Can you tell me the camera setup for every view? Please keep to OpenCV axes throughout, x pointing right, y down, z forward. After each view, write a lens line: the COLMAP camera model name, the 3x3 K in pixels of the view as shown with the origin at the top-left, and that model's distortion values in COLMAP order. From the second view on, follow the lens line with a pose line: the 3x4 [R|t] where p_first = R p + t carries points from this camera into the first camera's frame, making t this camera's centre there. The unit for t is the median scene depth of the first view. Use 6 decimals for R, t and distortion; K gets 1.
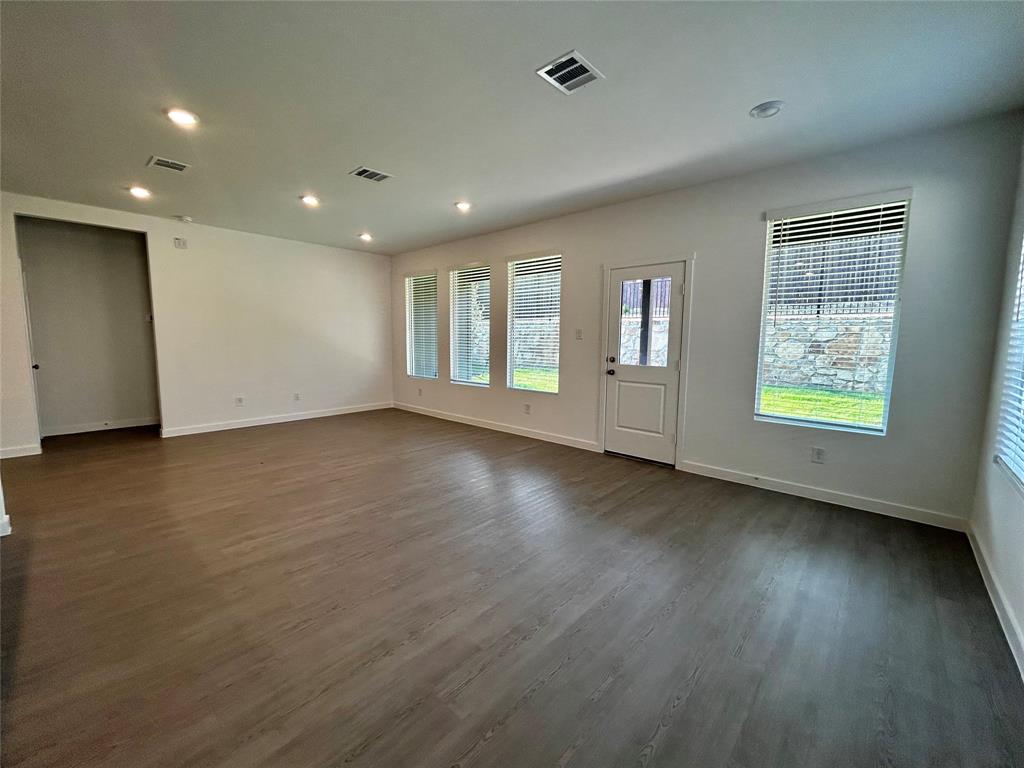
lens RADIAL K [[418.4, 0, 512.0], [0, 418.4, 384.0], [0, 0, 1]] dist [0.000343, -0.000110]
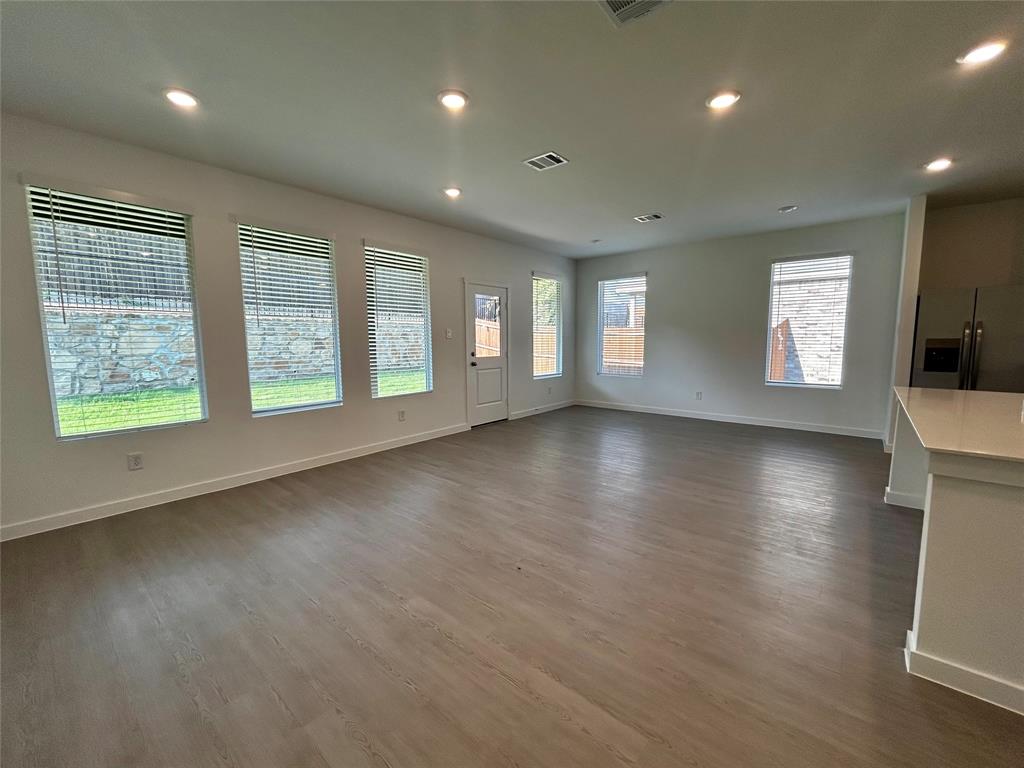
lens RADIAL K [[412.6, 0, 512.0], [0, 412.6, 384.0], [0, 0, 1]] dist [-0.005098, -0.000273]
pose [[-0.038422, -0.120703, 0.991945, -1.154027], [0.115059, 0.985541, 0.124381, -0.125047], [-0.992615, 0.118911, -0.023979, 1.035105]]
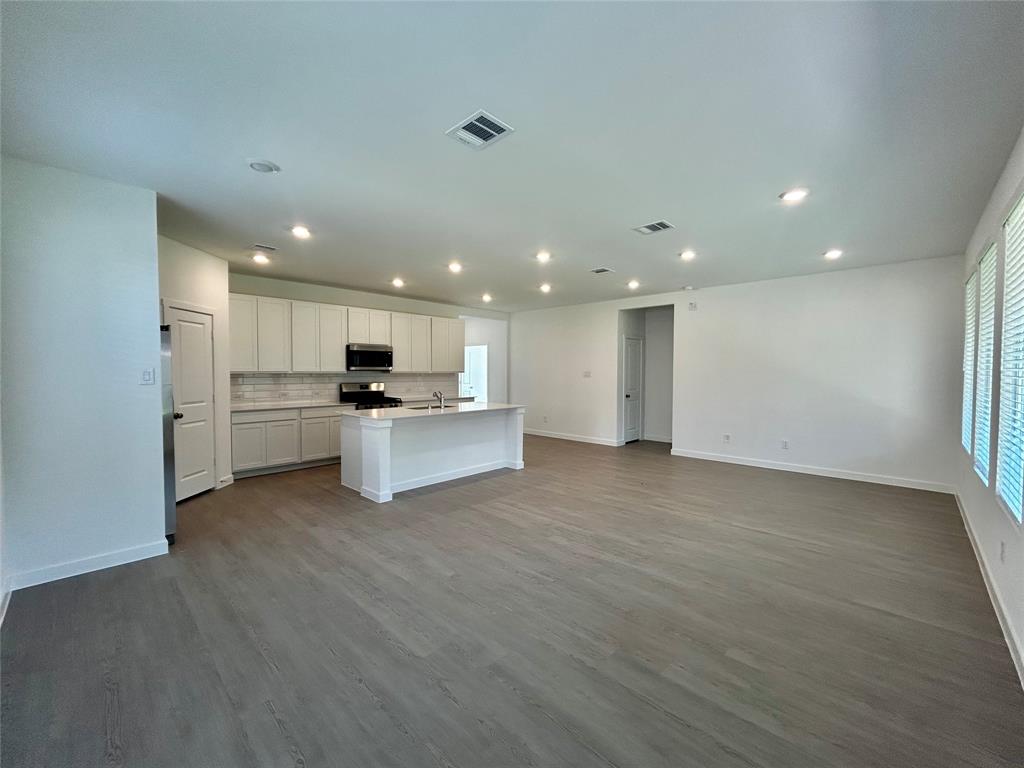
lens RADIAL K [[418.4, 0, 512.0], [0, 418.4, 384.0], [0, 0, 1]] dist [0.000343, -0.000110]
pose [[-0.028477, 0.023219, -0.999325, 0.647057], [-0.111503, 0.993417, 0.026259, -0.092507], [0.993356, 0.112175, -0.025701, 0.649169]]
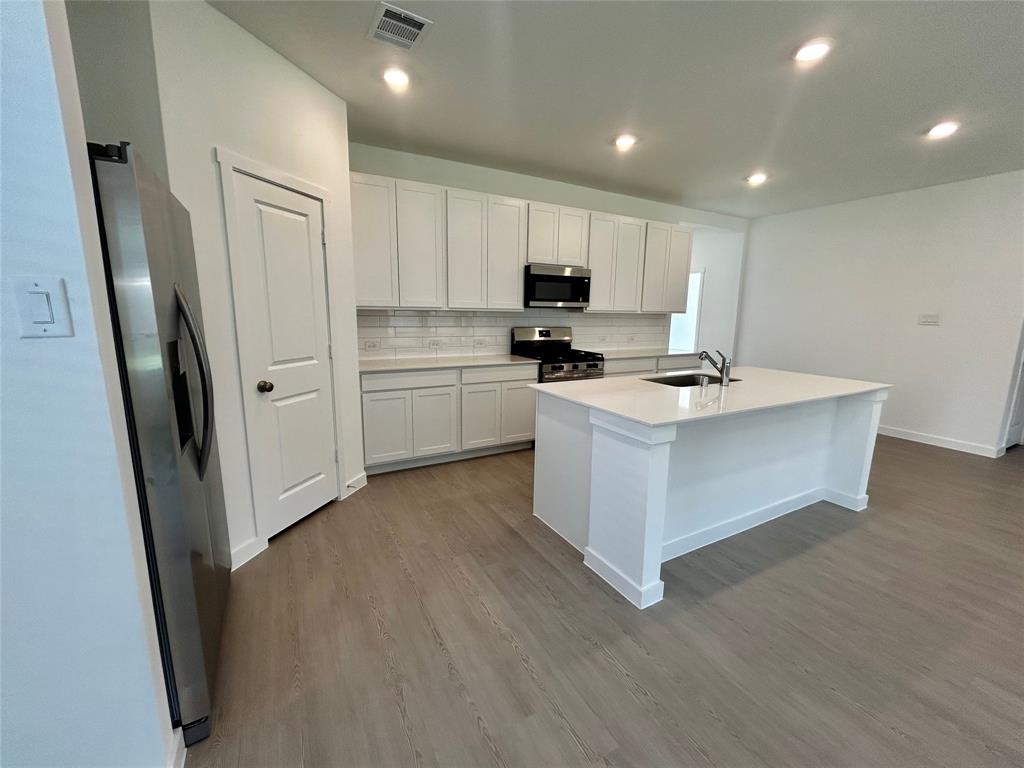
lens RADIAL K [[412.6, 0, 512.0], [0, 412.6, 384.0], [0, 0, 1]] dist [-0.005098, -0.000273]
pose [[-0.320605, 0.152310, -0.934887, 0.027112], [-0.120120, 0.972481, 0.199628, -0.046024], [0.939566, 0.176301, -0.293487, 0.268386]]
